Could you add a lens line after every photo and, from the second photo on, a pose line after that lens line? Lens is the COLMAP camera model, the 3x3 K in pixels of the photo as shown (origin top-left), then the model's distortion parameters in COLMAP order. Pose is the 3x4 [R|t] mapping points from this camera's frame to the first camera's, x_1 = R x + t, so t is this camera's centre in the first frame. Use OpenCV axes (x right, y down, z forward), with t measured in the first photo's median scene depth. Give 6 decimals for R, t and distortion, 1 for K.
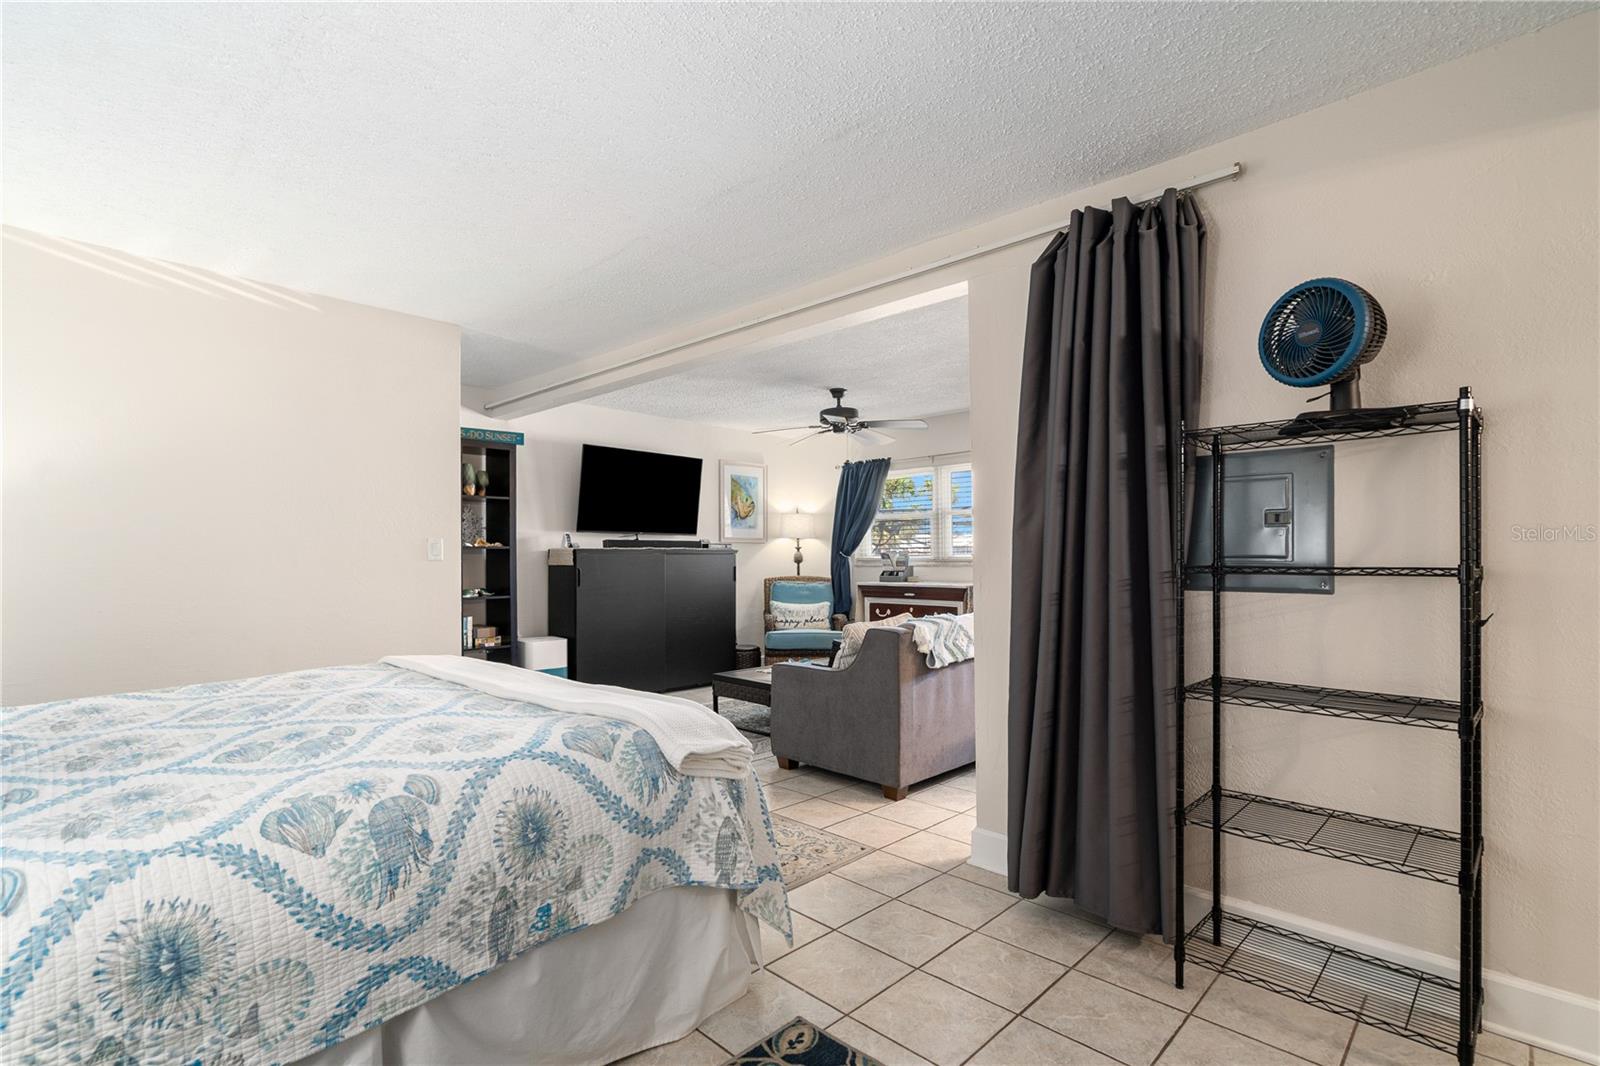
lens RADIAL K [[754.1, 0, 775.1], [0, 754.1, 555.6], [0, 0, 1]] dist [-0.000971, -0.000105]
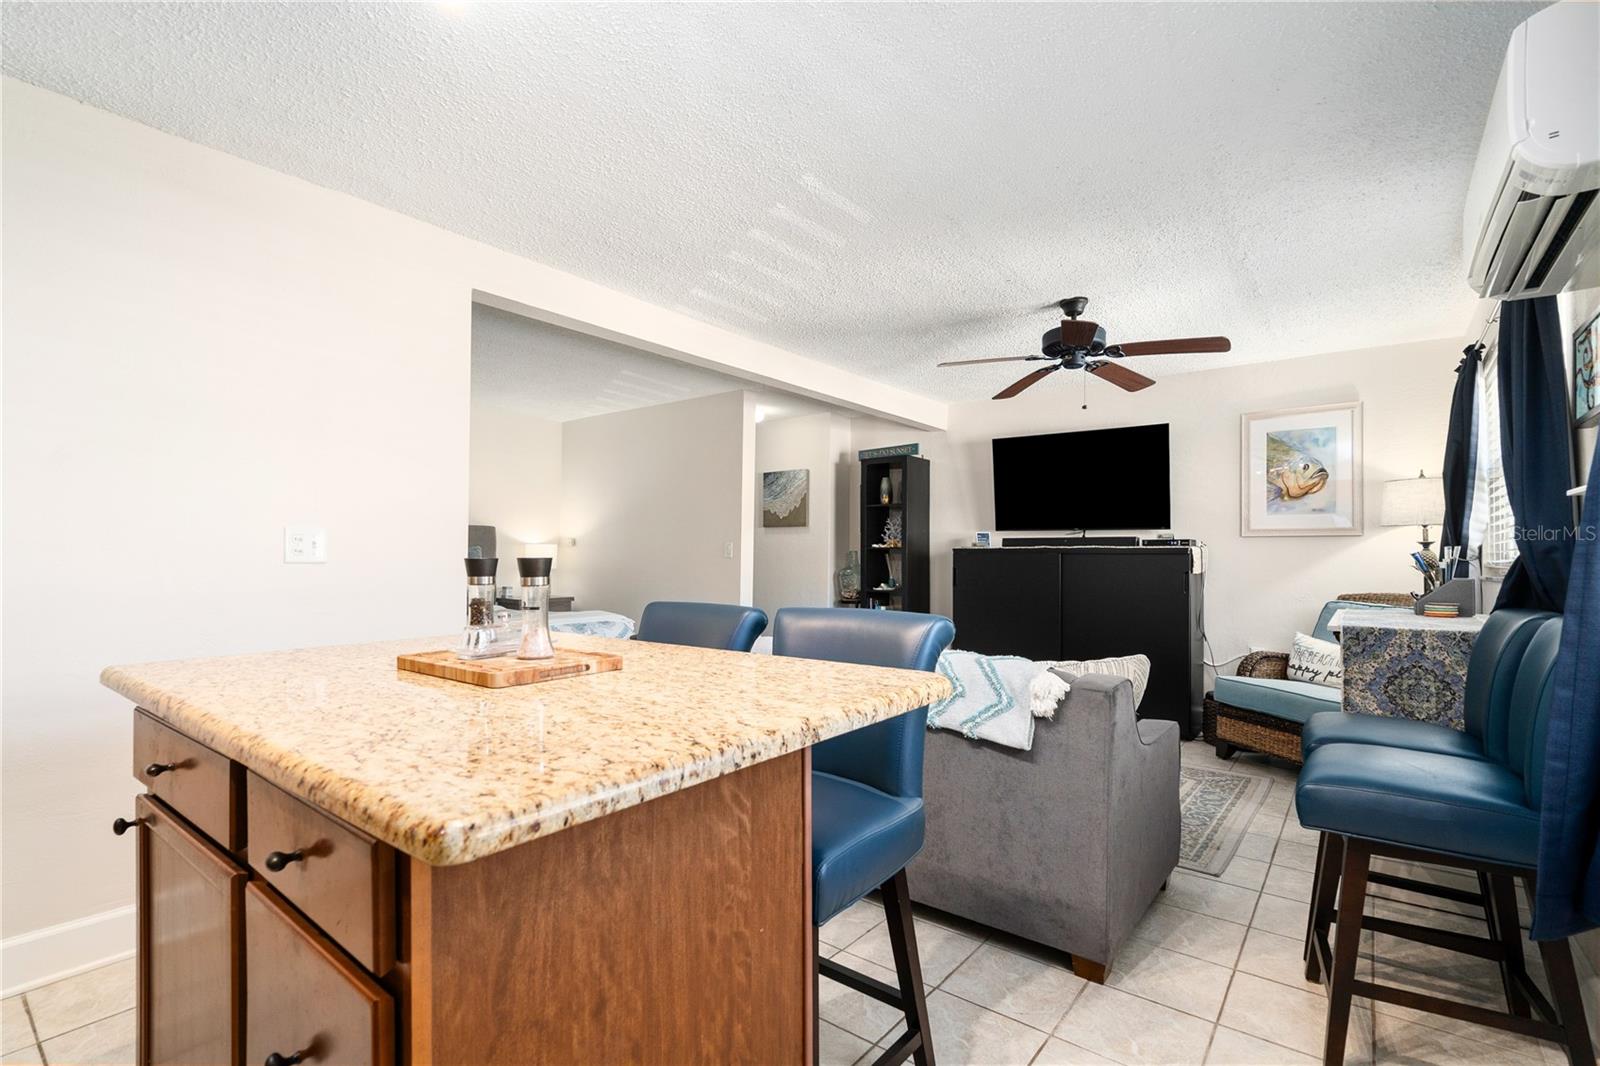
lens RADIAL K [[726.9, 0, 797.3], [0, 726.9, 551.9], [0, 0, 1]] dist [-0.001161, -0.001188]
pose [[0.125702, -0.005171, -0.992055, 0.546190], [-0.004361, 0.999974, -0.005765, 0.001358], [0.992058, 0.005051, 0.125676, 0.552072]]
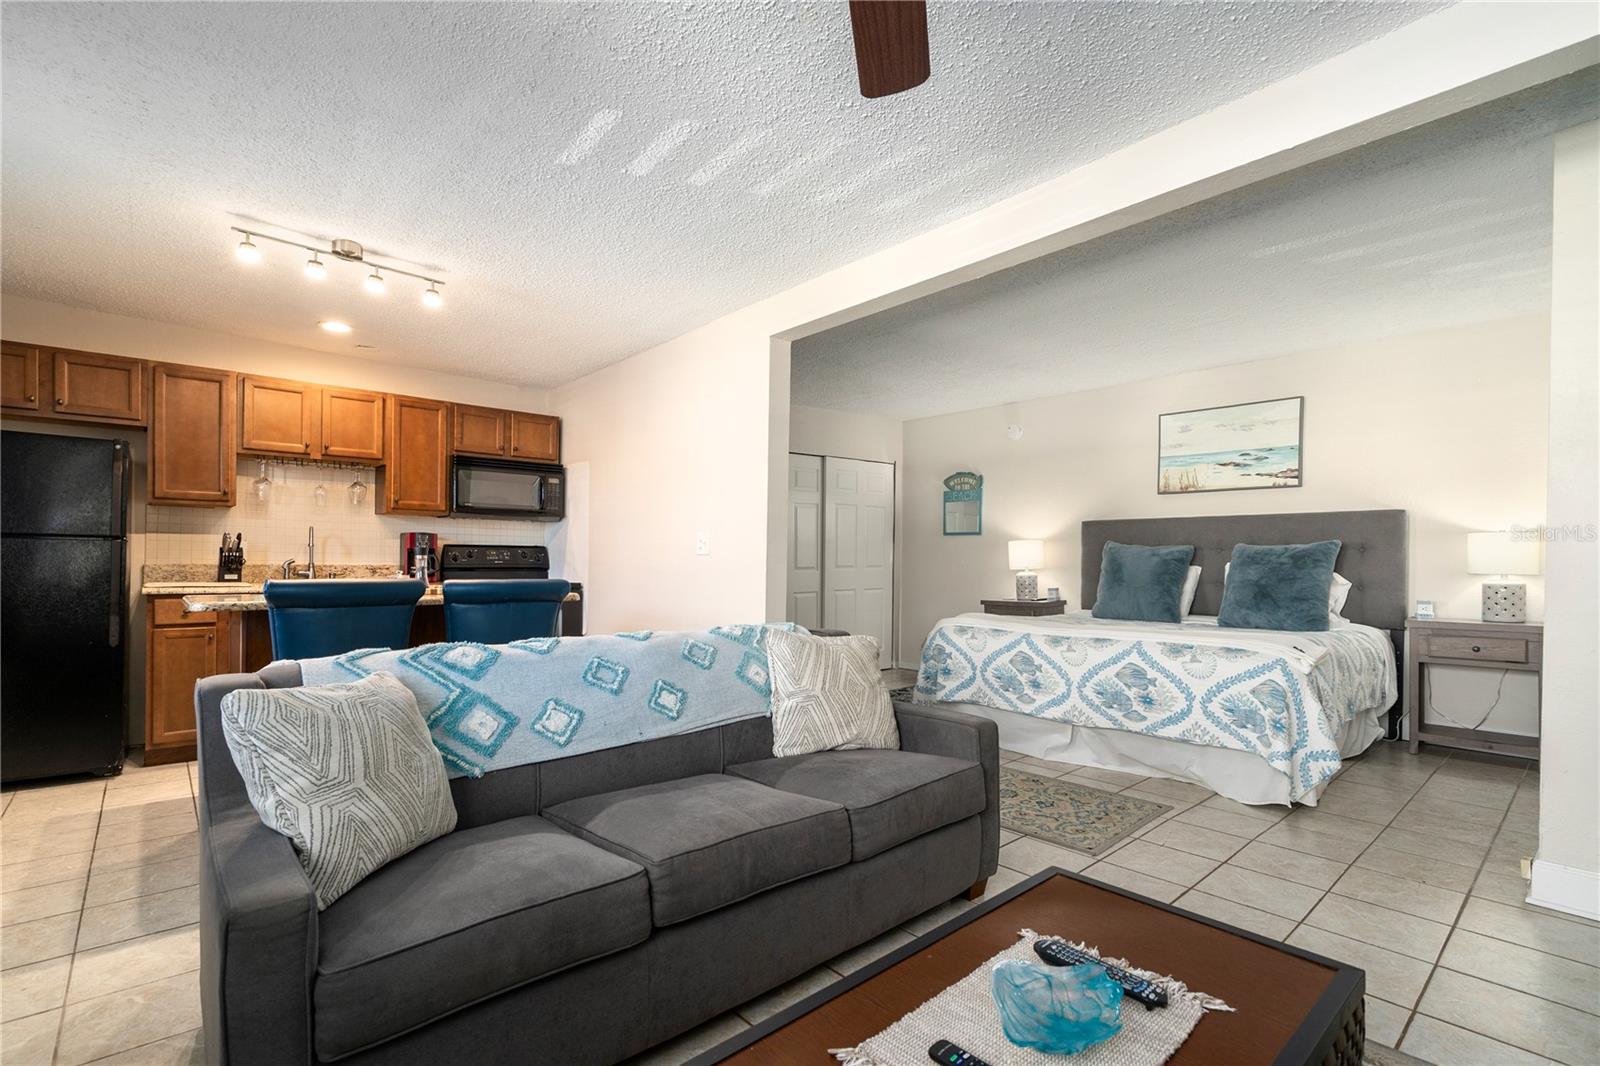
lens RADIAL K [[731.4, 0, 786.7], [0, 731.4, 562.5], [0, 0, 1]] dist [-0.002959, 0.000273]
pose [[-0.998063, -0.001846, 0.062178, 0.073945], [-0.001865, 0.999998, -0.000252, 0.011727], [-0.062177, -0.000367, -0.998065, 0.938402]]
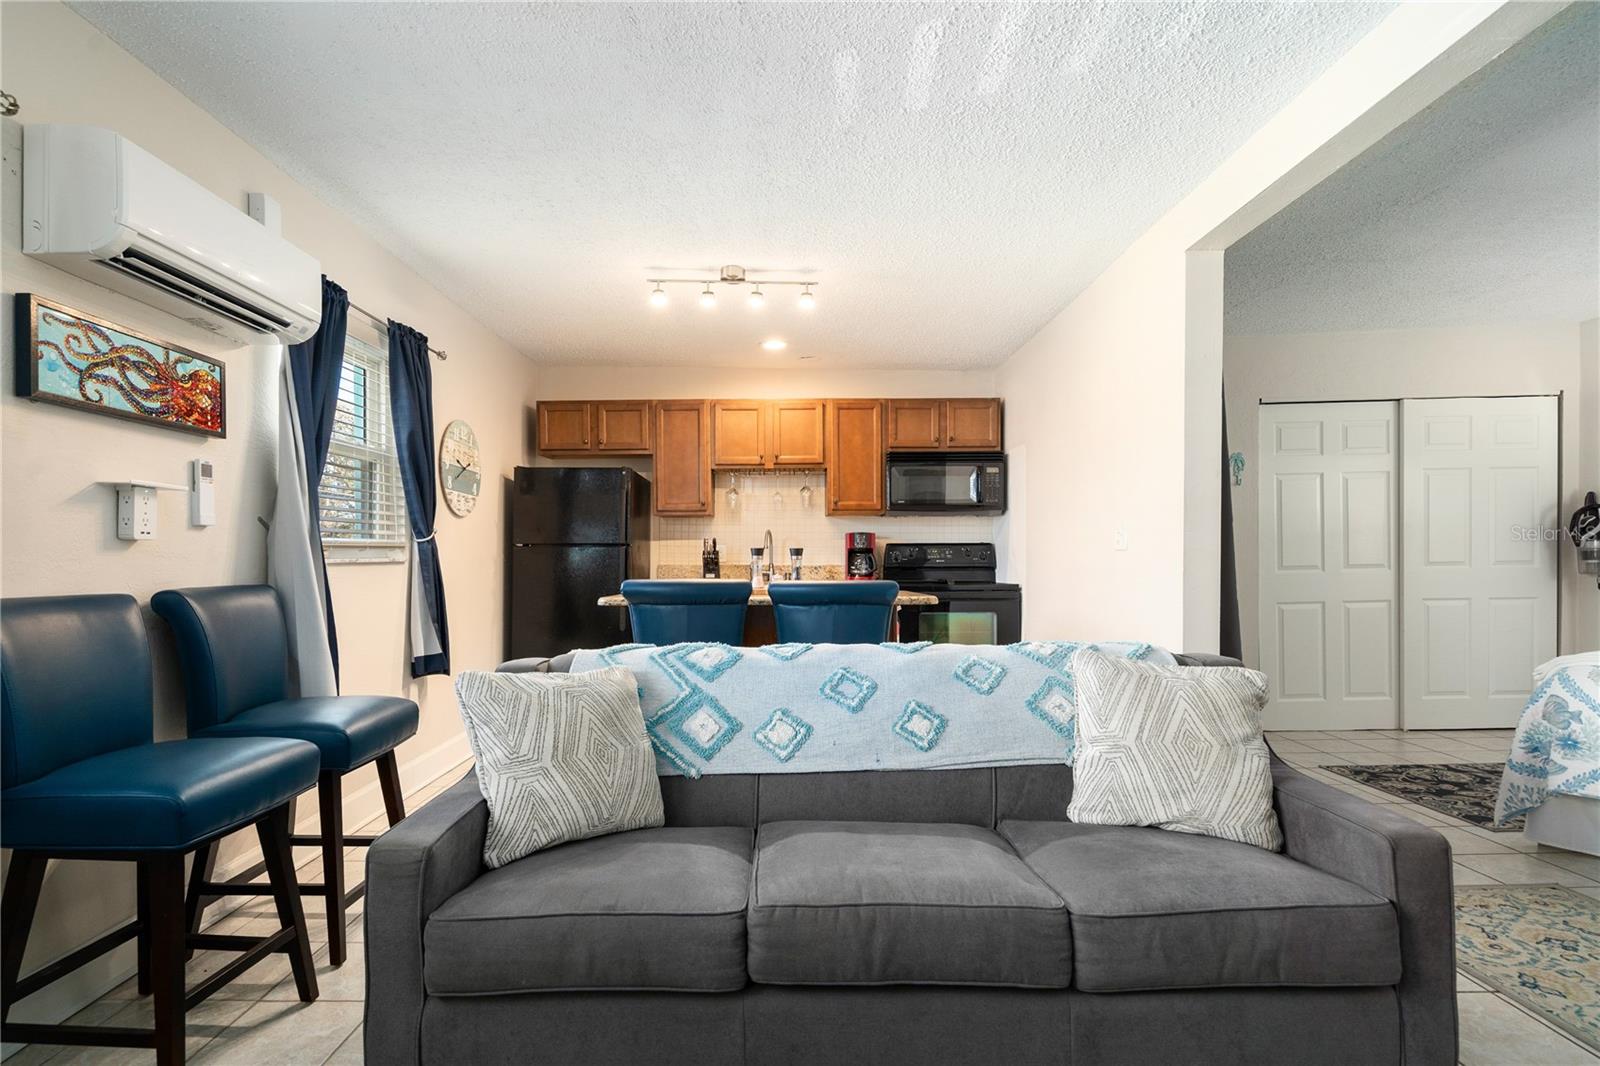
lens RADIAL K [[810.2, 0, 788.1], [0, 810.2, 560.4], [0, 0, 1]] dist [0.001522, 0.001172]
pose [[-0.713706, 0.006996, 0.700410, -0.028442], [0.007880, 0.999967, -0.001959, 0.011345], [-0.700401, 0.004121, -0.713738, 0.867756]]
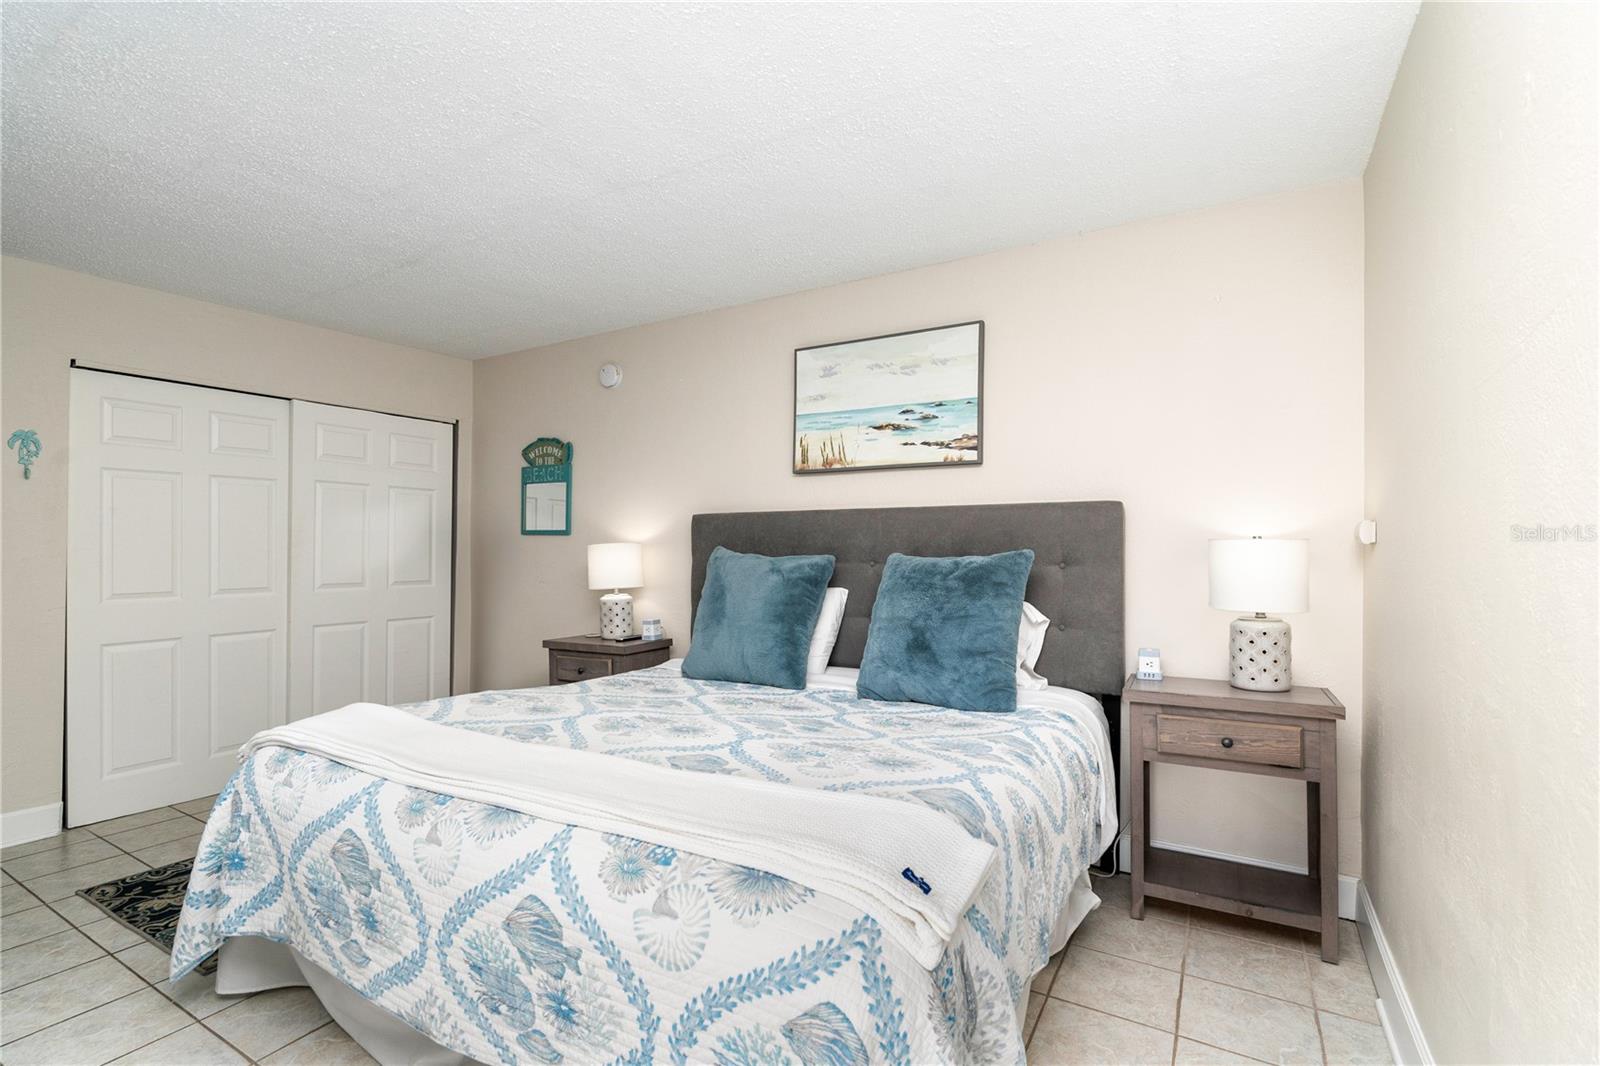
lens RADIAL K [[727.6, 0, 791.7], [0, 727.6, 540.7], [0, 0, 1]] dist [-0.002449, 0.001016]
pose [[-0.969200, -0.006353, -0.246193, -0.148541], [-0.000493, 0.999715, -0.023859, -0.004276], [0.246275, -0.023003, -0.968927, 0.615655]]
